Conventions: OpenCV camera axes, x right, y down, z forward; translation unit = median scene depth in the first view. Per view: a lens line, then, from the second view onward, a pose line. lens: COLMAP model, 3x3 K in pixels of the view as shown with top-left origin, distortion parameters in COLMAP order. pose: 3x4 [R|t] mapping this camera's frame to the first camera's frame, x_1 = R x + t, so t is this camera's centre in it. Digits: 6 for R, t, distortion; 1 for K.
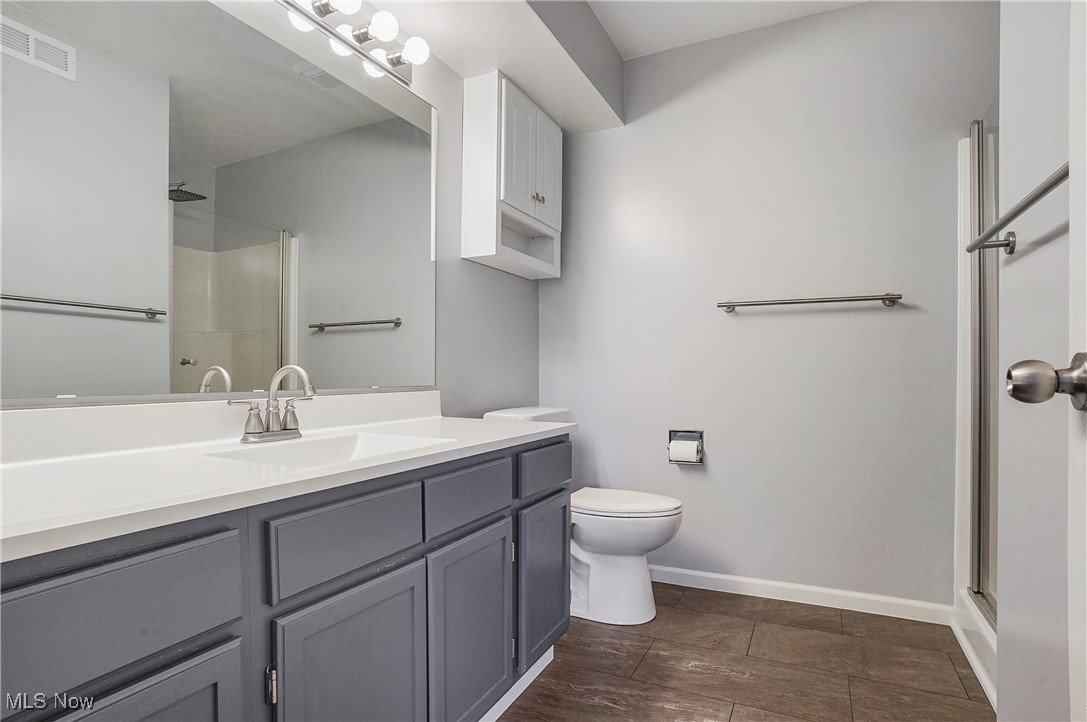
lens RADIAL K [[569.1, 0, 539.1], [0, 569.1, 364.9], [0, 0, 1]] dist [-0.078637, 0.043303]
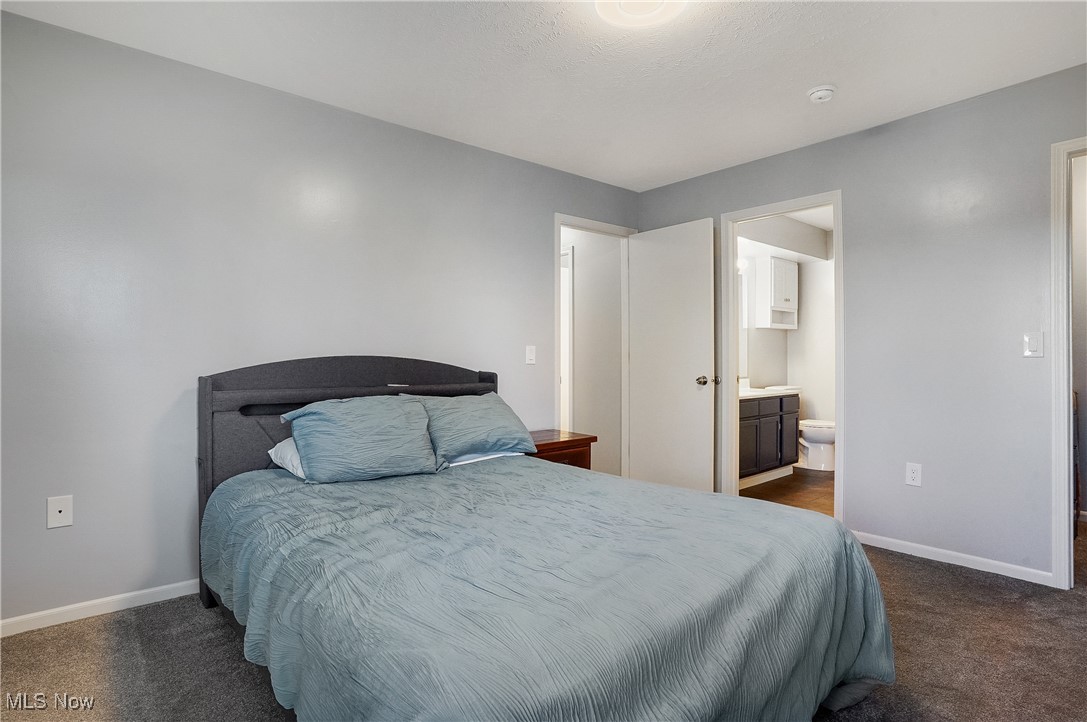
lens RADIAL K [[566.3, 0, 540.5], [0, 566.3, 368.6], [0, 0, 1]] dist [-0.081758, 0.044619]
pose [[0.915196, 0.007768, -0.402933, -0.004561], [0.016102, 0.998311, 0.055819, -0.156370], [0.402686, -0.057573, 0.913526, -1.742641]]
